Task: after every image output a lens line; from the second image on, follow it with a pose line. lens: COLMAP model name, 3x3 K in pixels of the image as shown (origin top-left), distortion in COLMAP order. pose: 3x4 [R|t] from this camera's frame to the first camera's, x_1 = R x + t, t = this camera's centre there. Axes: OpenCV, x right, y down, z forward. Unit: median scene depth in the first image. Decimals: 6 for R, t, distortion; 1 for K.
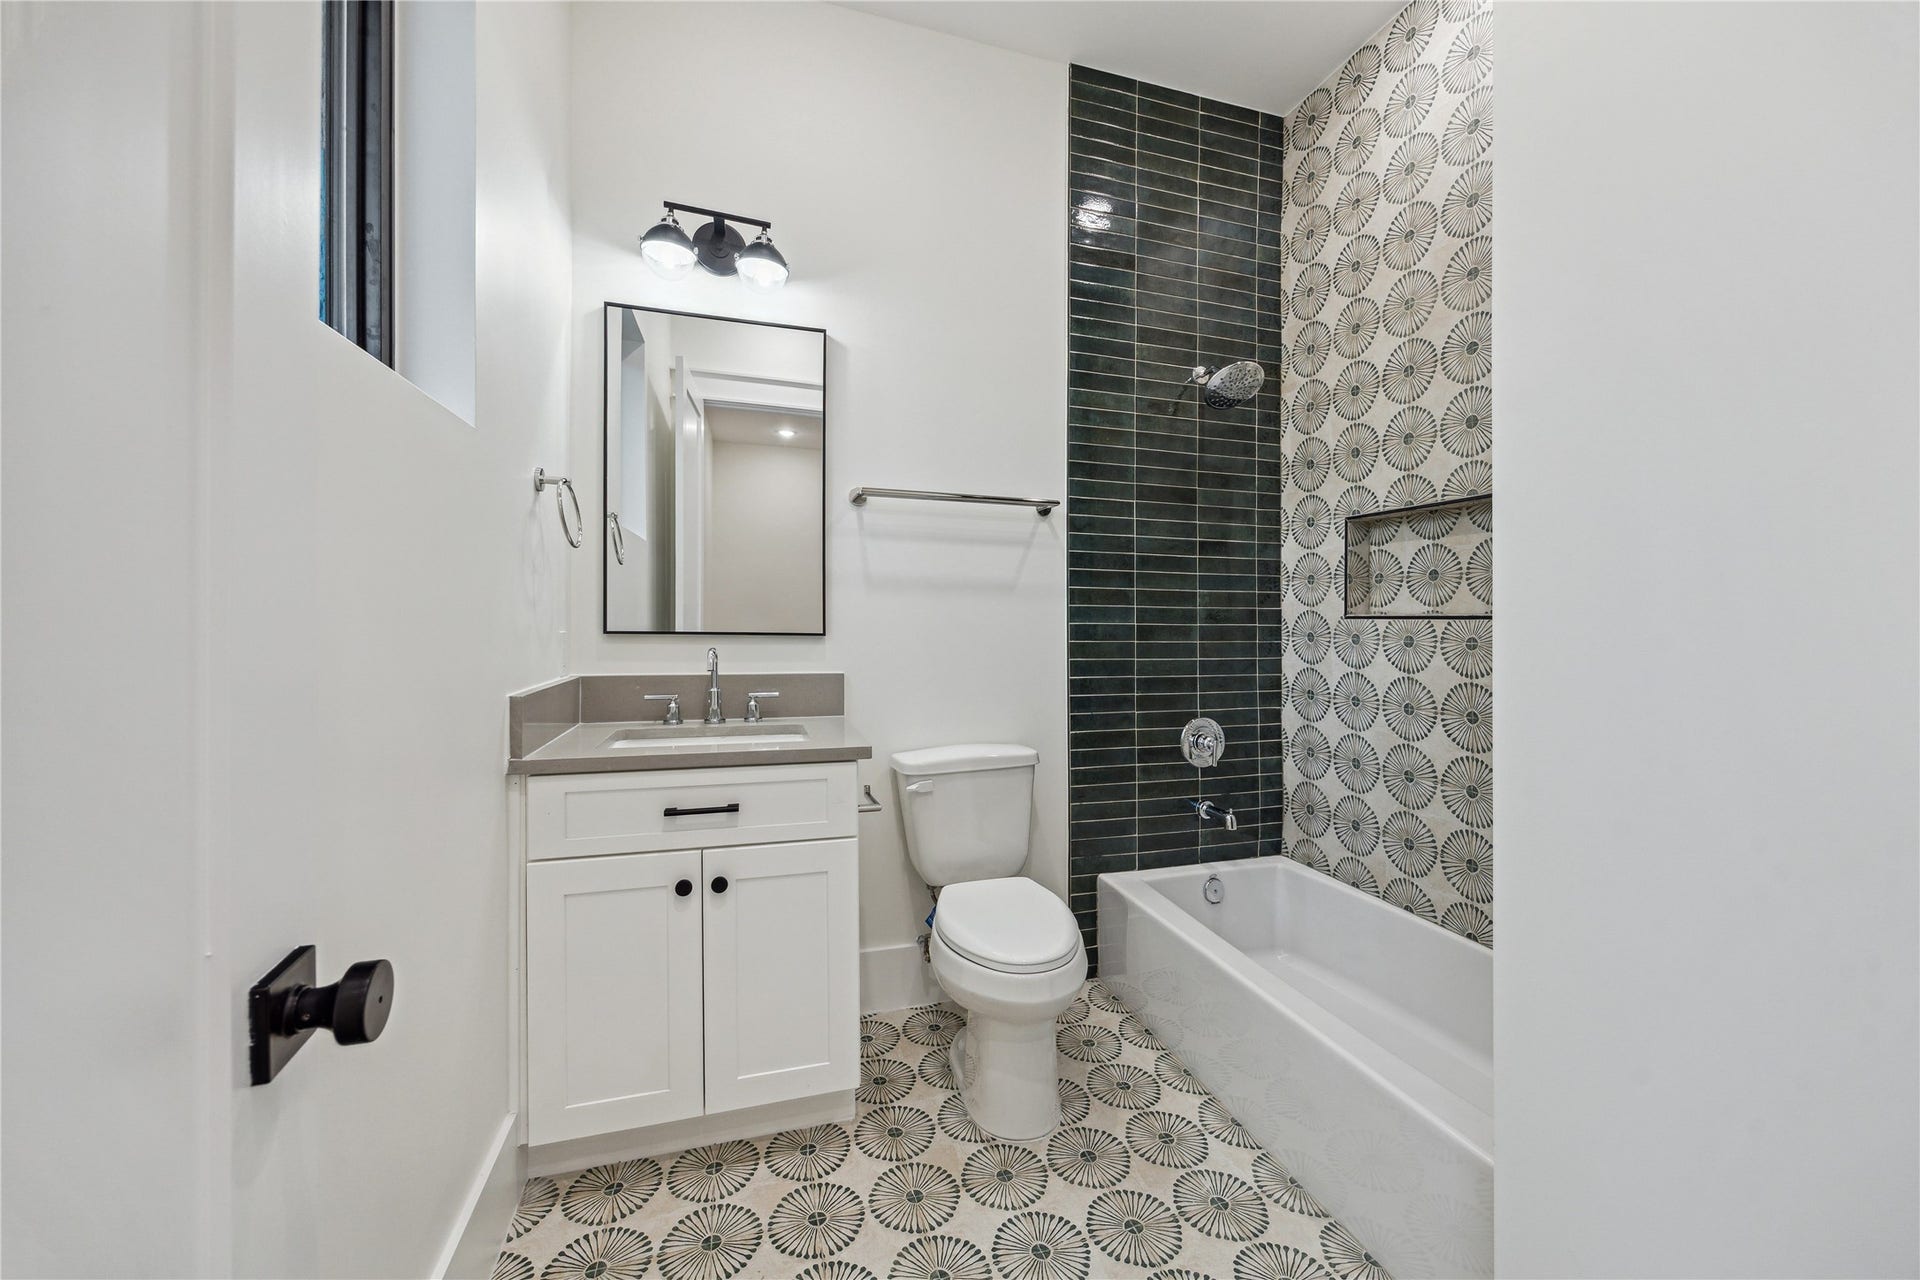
lens RADIAL K [[770.8, 0, 960.0], [0, 770.8, 640.0], [0, 0, 1]] dist [-0.000779, -0.000067]
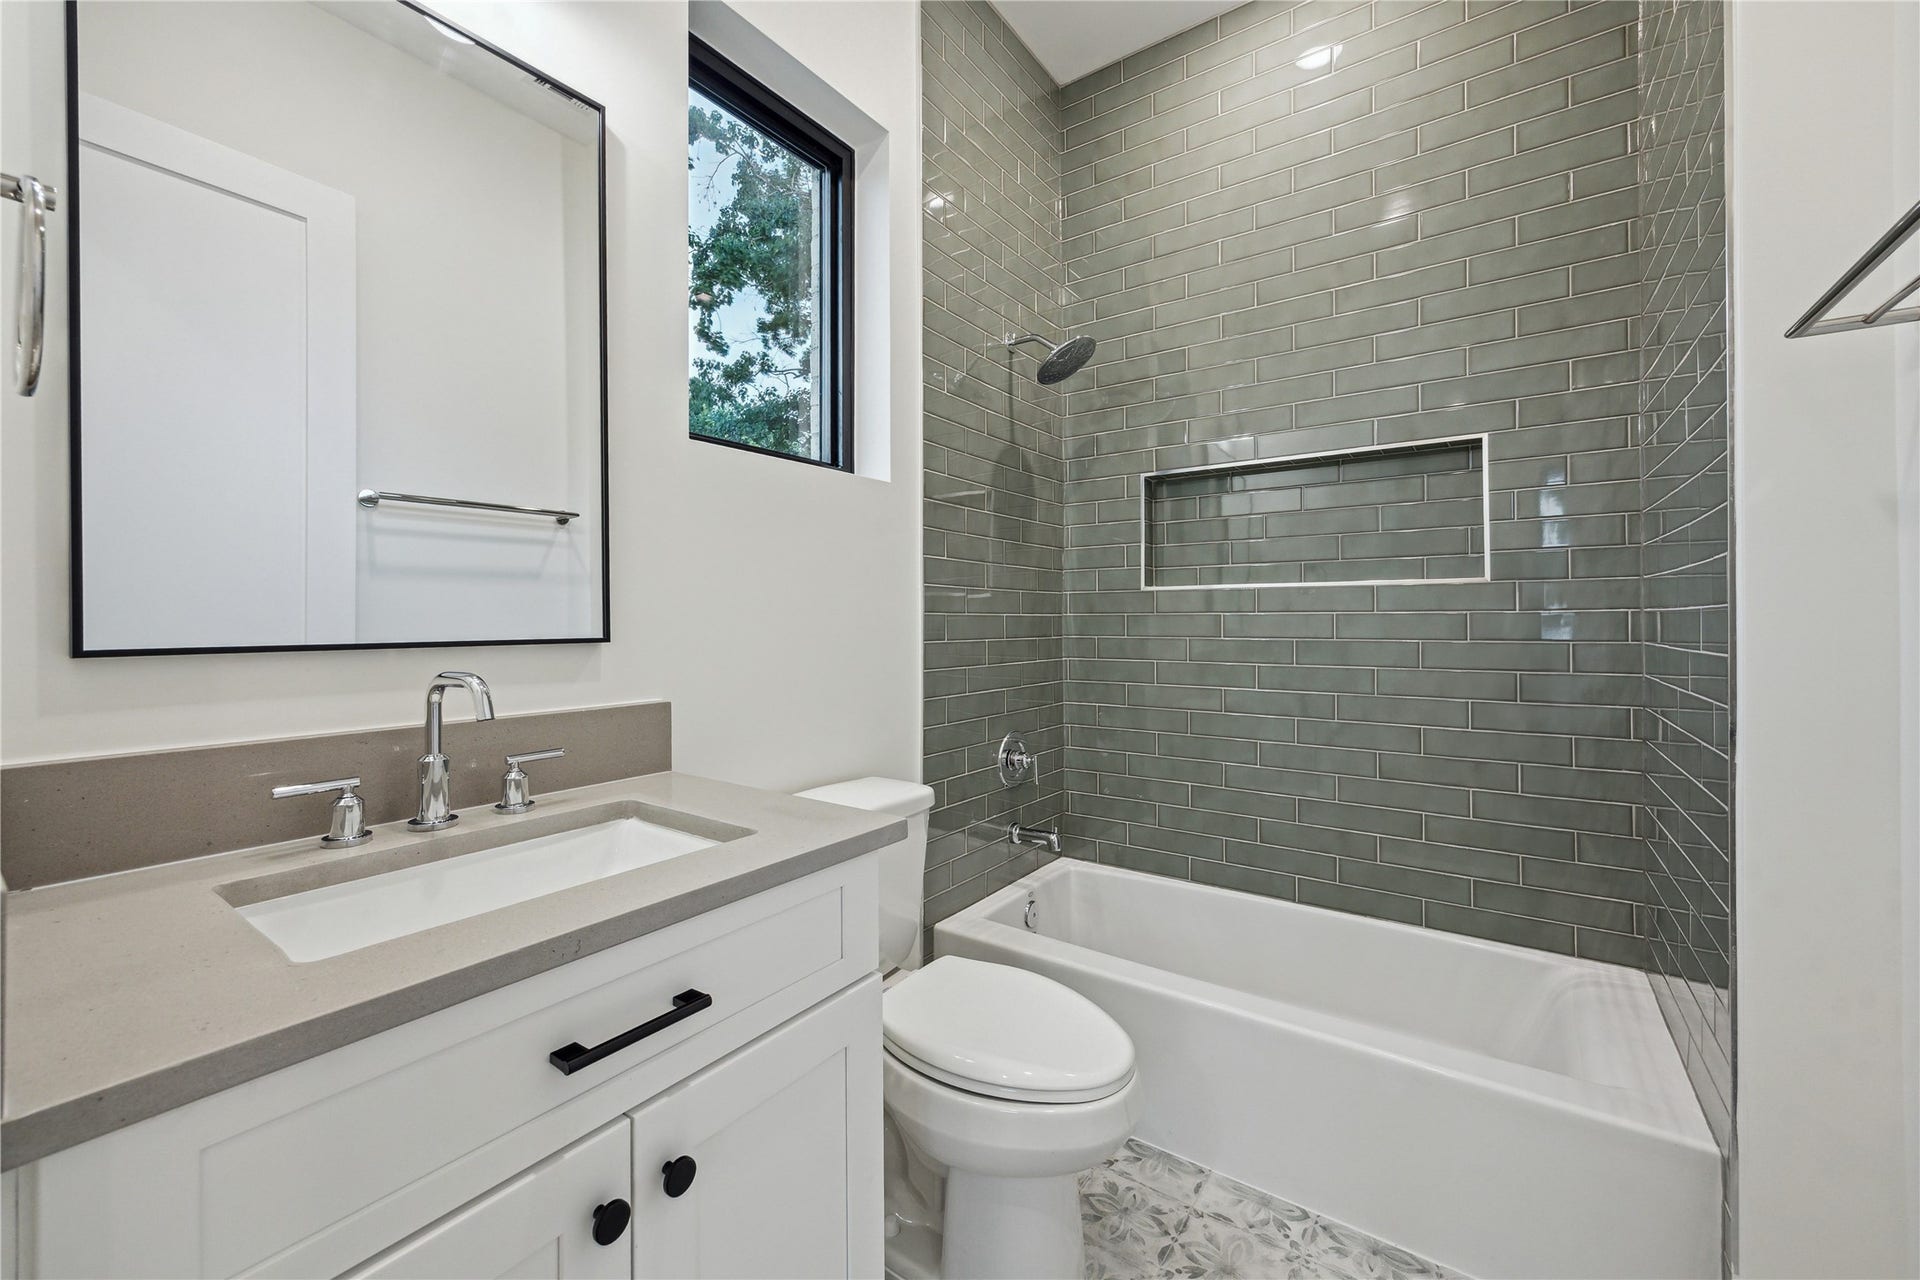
lens RADIAL K [[770.8, 0, 960.0], [0, 770.8, 640.0], [0, 0, 1]] dist [-0.000779, -0.000067]
pose [[0.786285, -0.038379, 0.616670, -0.352513], [0.043840, 0.999019, 0.006276, 0.001797], [-0.616306, 0.022100, 0.787196, 0.411052]]
